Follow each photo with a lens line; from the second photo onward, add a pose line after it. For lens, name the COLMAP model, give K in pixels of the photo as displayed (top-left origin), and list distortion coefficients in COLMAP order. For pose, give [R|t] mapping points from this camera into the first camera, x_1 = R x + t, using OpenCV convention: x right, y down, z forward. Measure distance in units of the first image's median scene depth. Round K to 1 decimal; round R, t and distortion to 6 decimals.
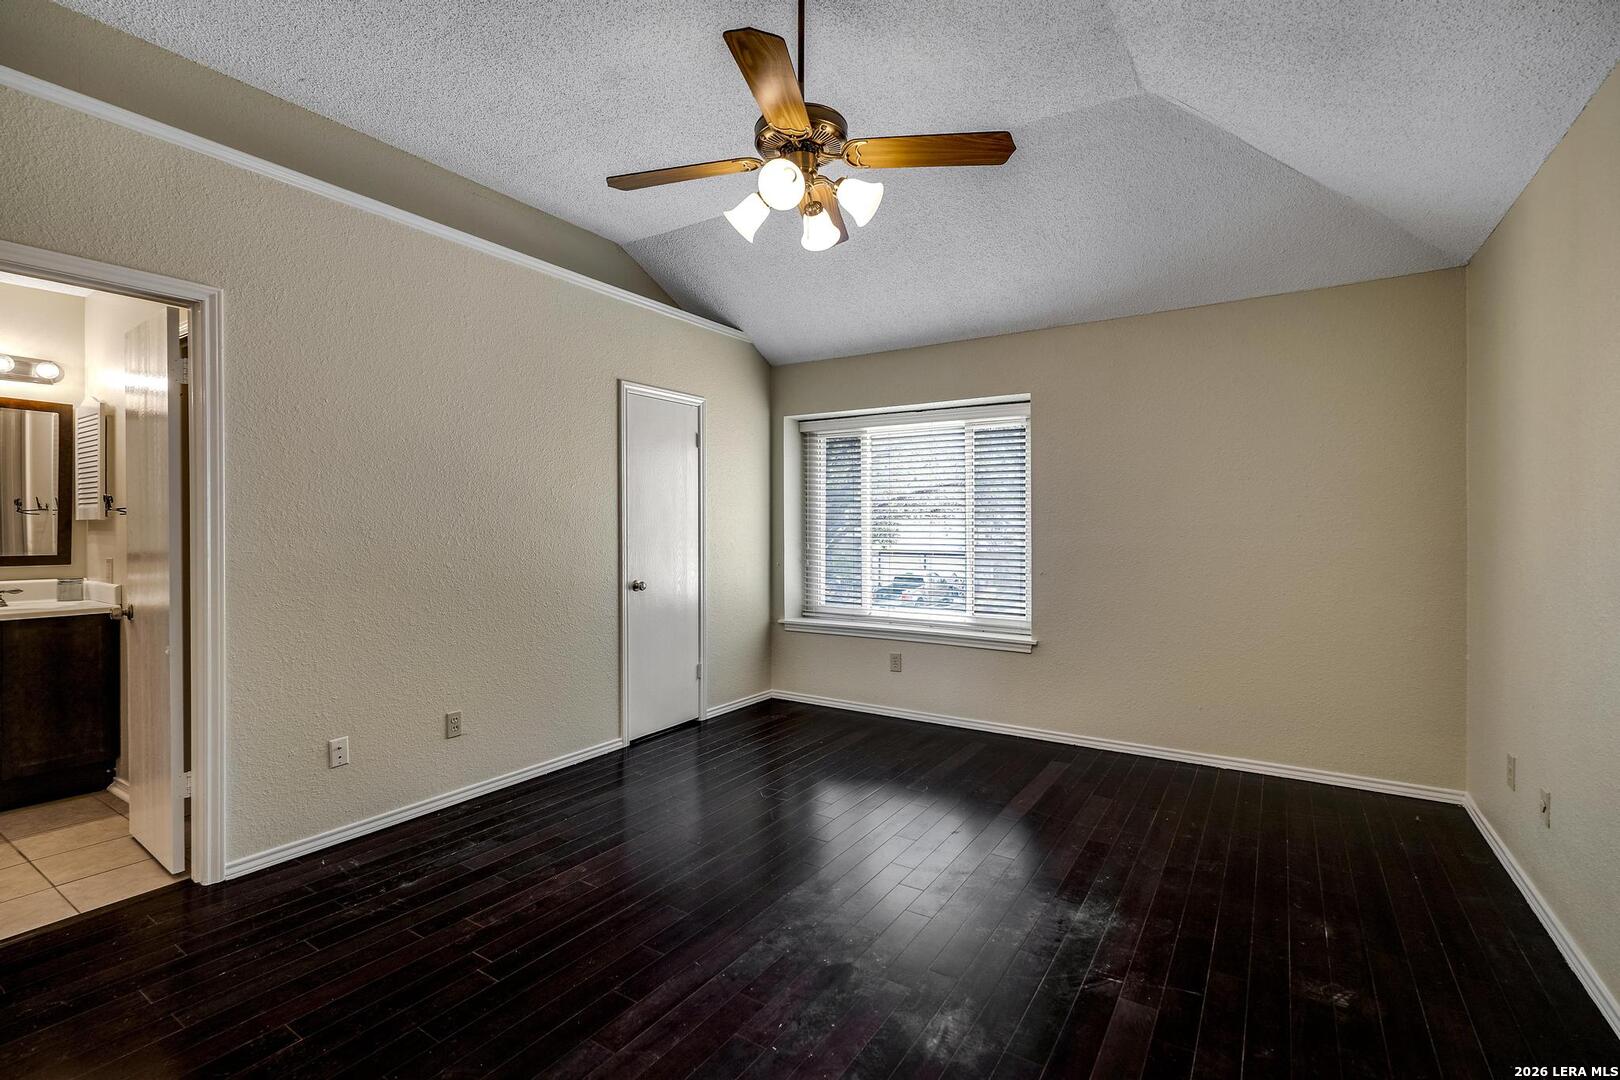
lens RADIAL K [[729.6, 0, 793.6], [0, 729.6, 531.3], [0, 0, 1]] dist [0.002619, 0.000763]
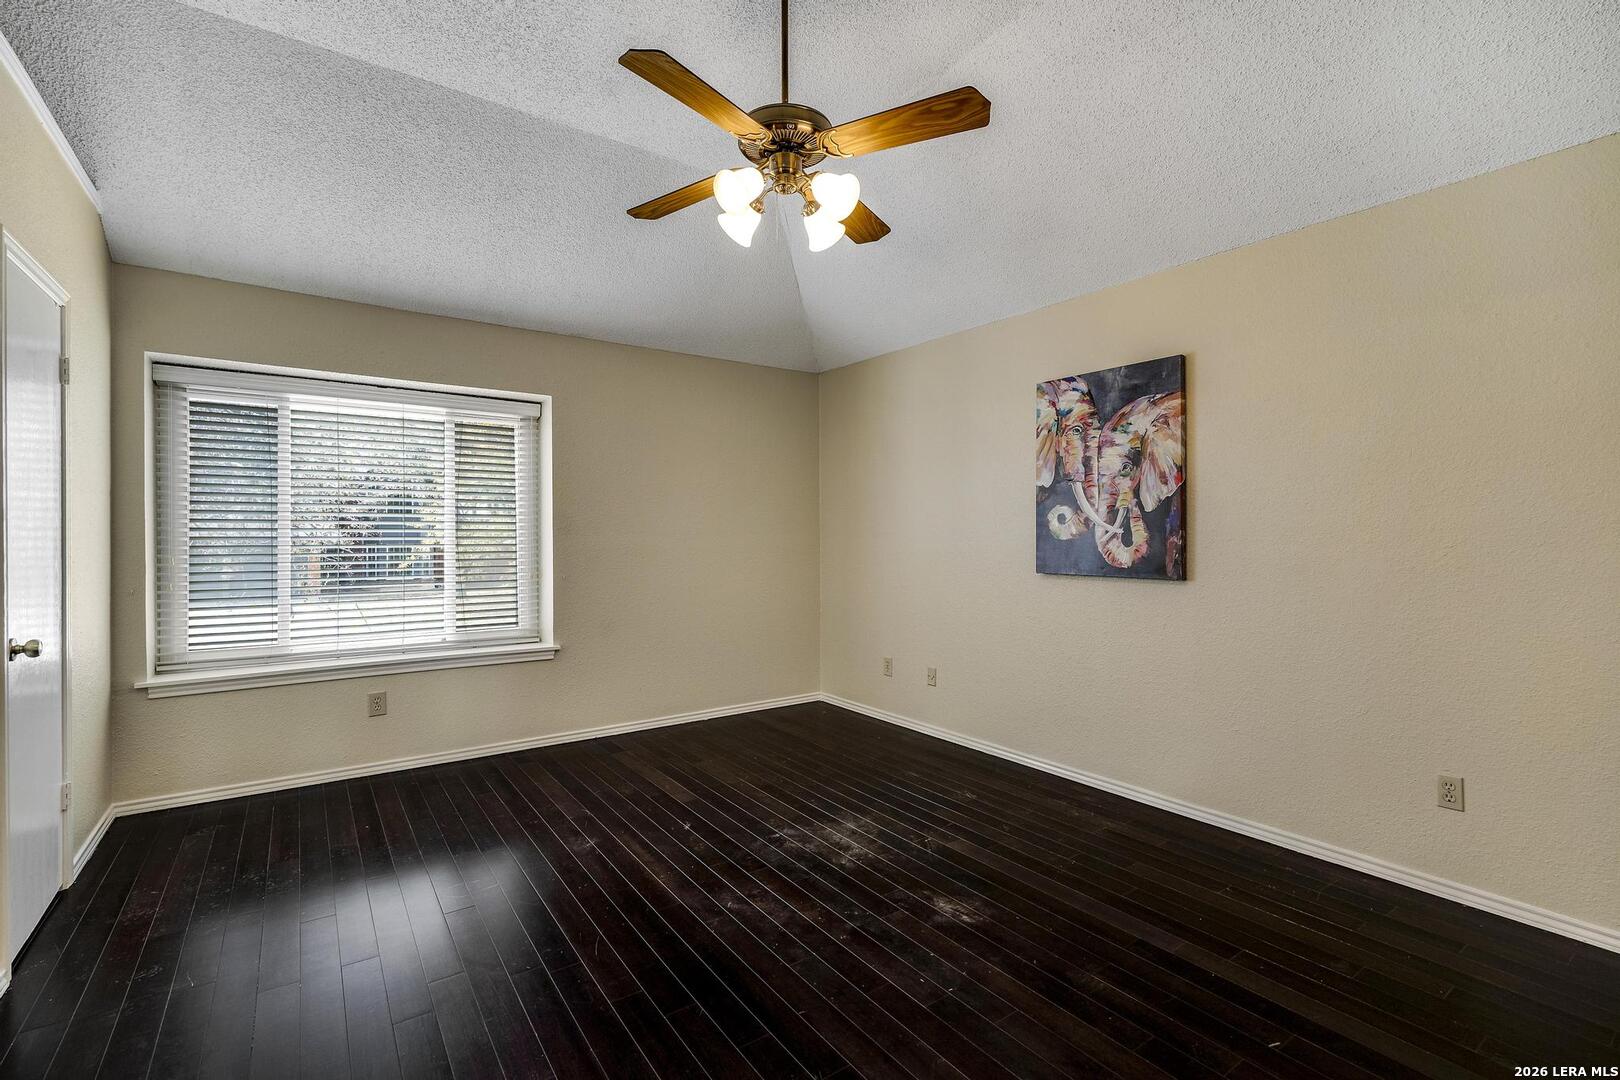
lens RADIAL K [[729.6, 0, 805.9], [0, 729.6, 535.4], [0, 0, 1]] dist [0.002619, 0.000763]
pose [[0.363702, -0.004908, 0.931502, -0.425022], [0.003719, 0.999986, 0.003817, -0.003369], [-0.931508, 0.002076, 0.363715, 0.286851]]
